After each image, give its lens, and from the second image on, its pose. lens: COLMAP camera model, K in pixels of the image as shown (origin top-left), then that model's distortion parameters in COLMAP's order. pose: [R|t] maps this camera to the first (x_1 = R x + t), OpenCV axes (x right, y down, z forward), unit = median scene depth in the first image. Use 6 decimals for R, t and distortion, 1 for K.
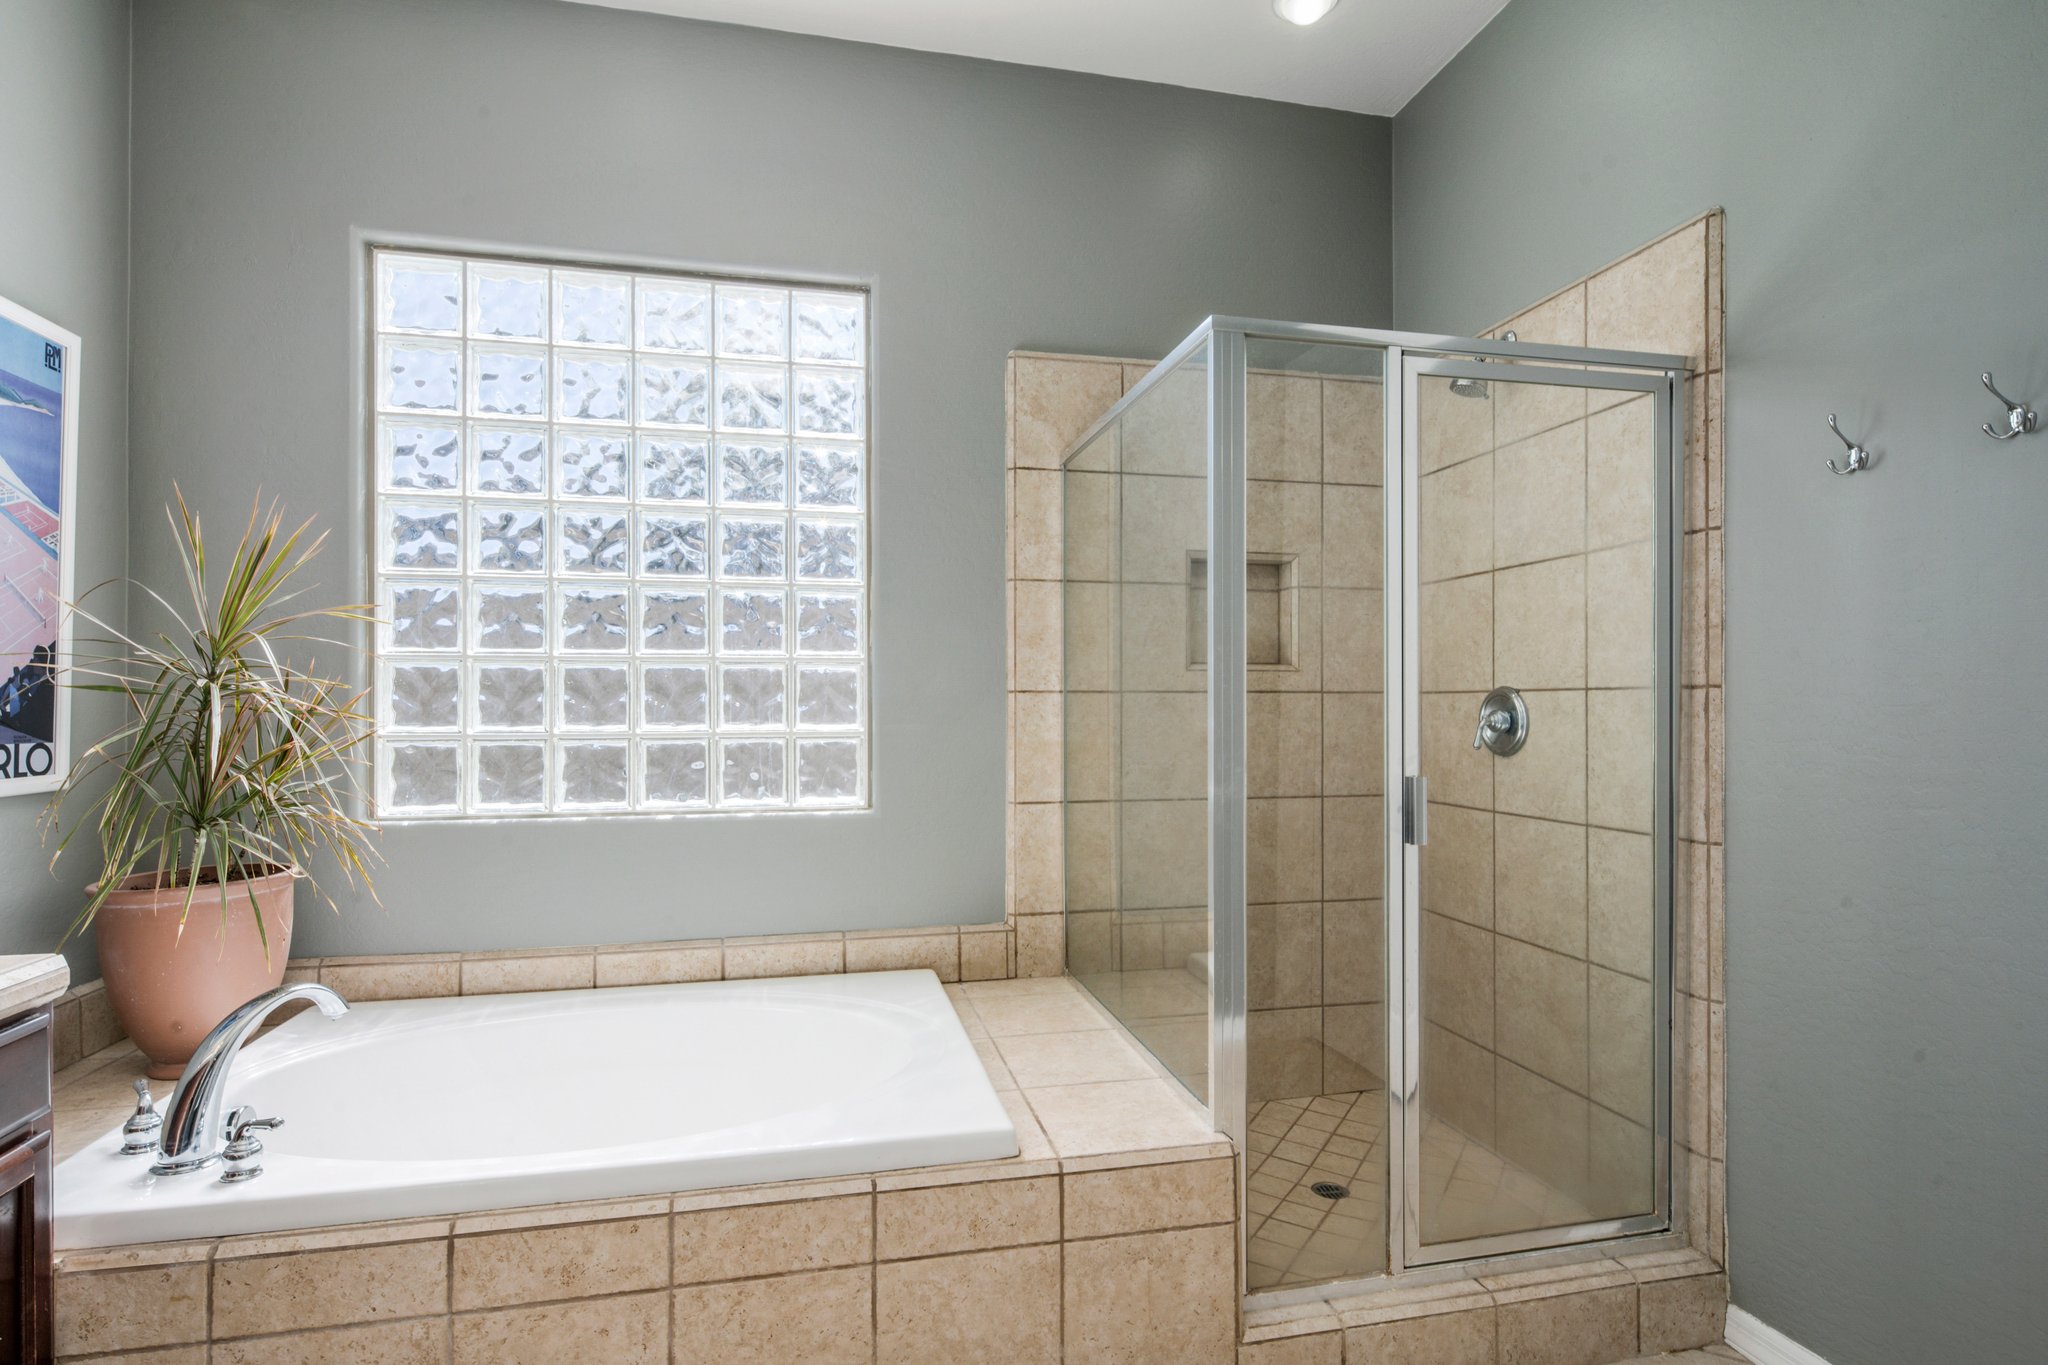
lens RADIAL K [[1004.1, 0, 1024.8], [0, 1004.1, 695.2], [0, 0, 1]] dist [0.002037, -0.004446]
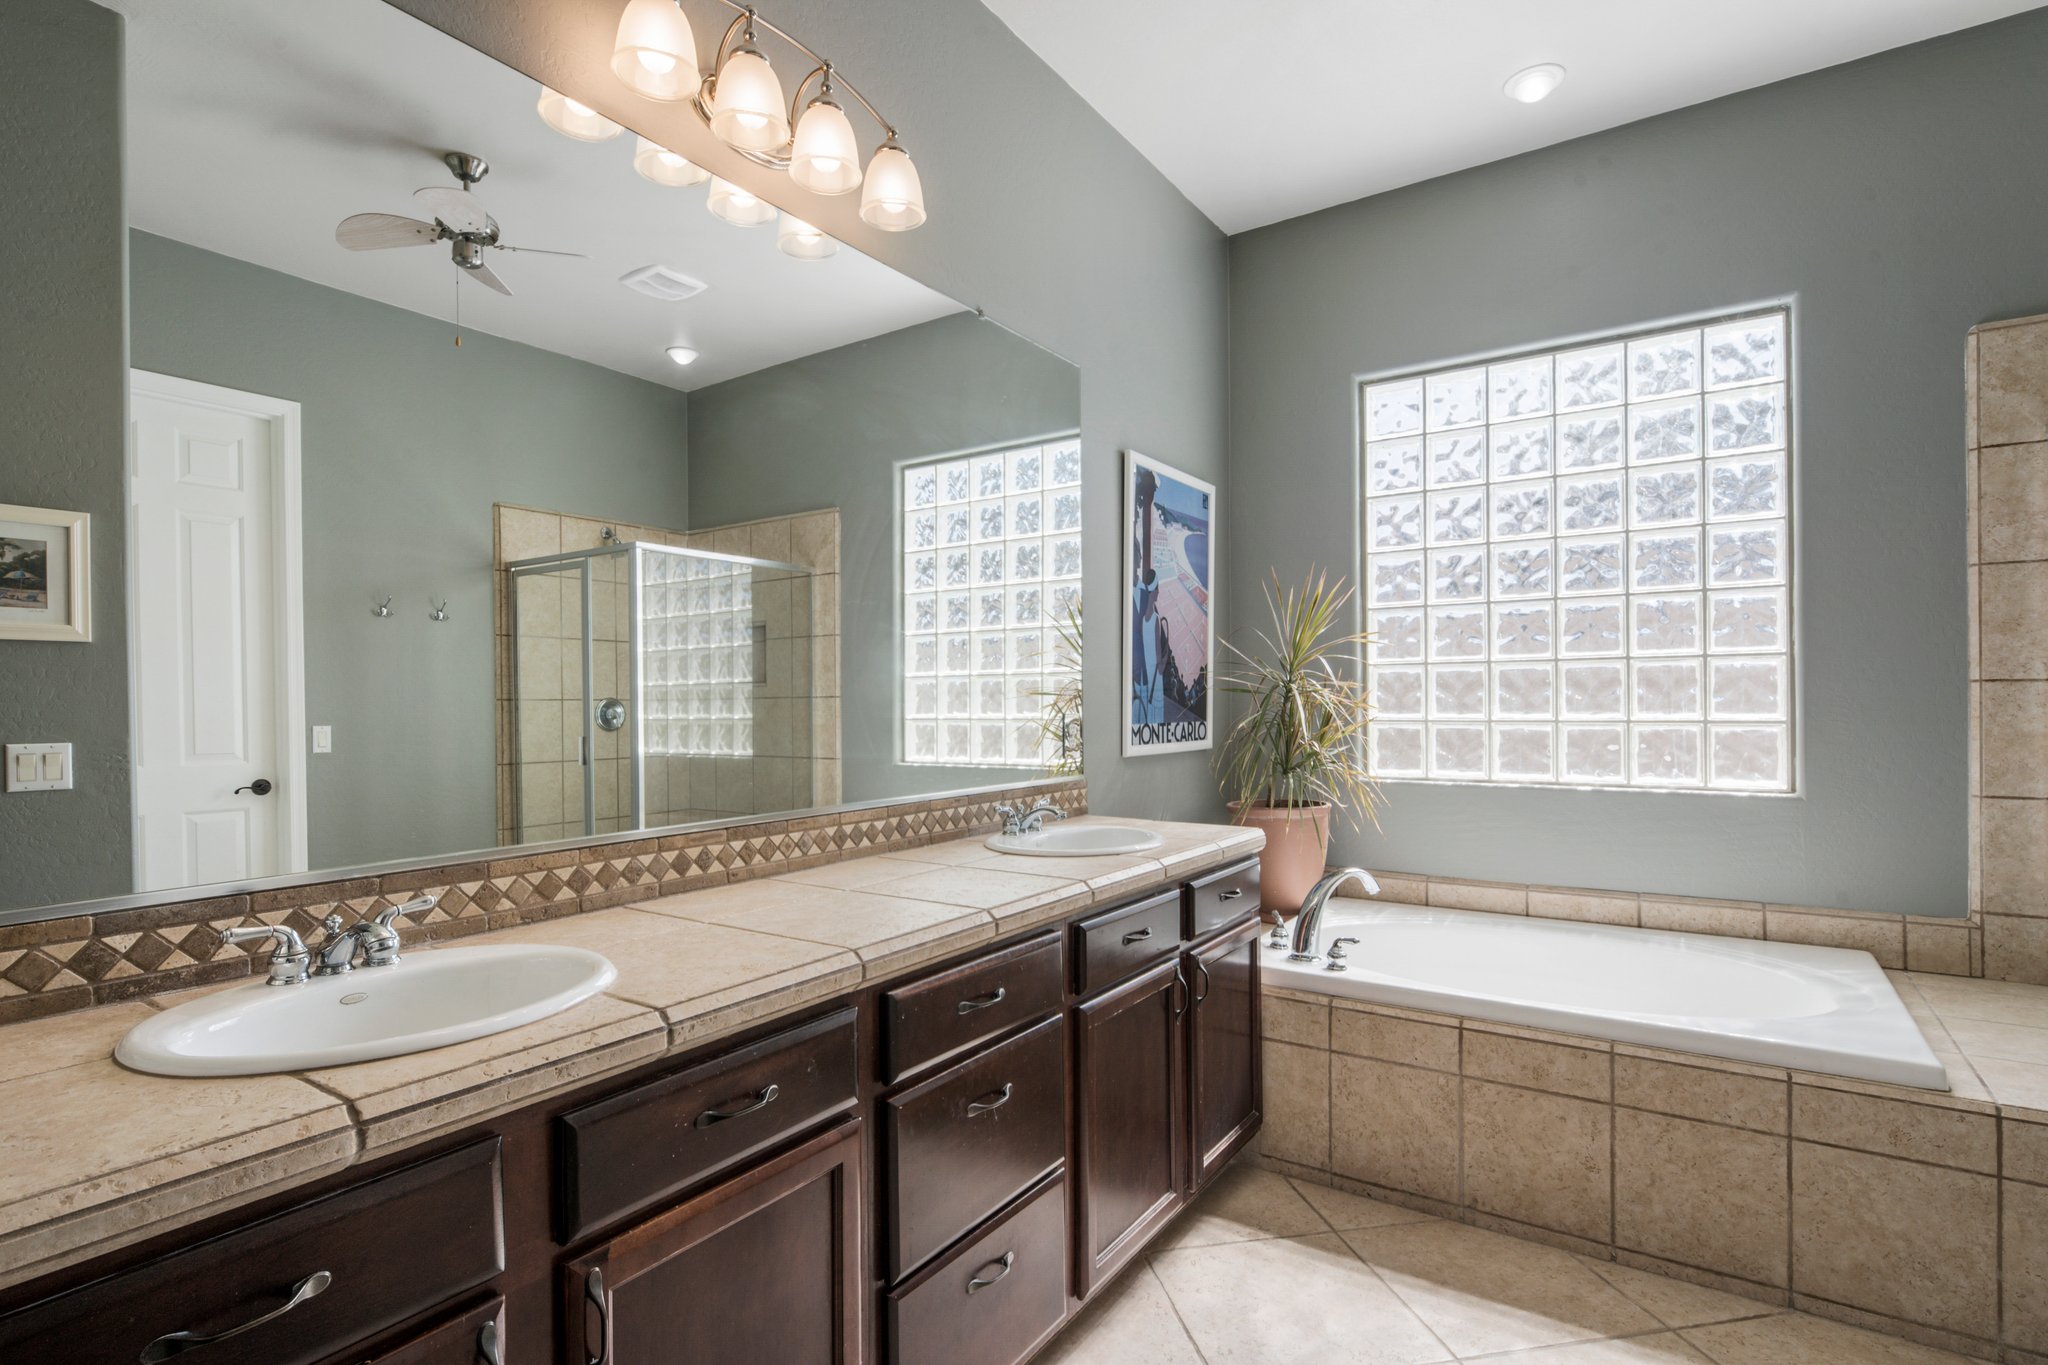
lens RADIAL K [[1004.1, 0, 1009.1], [0, 1004.1, 707.9], [0, 0, 1]] dist [0.002037, -0.004446]
pose [[0.675708, -0.000405, -0.737169, 0.074690], [0.014188, 0.999822, 0.012456, -0.002640], [0.737033, -0.018875, 0.675594, -0.362209]]
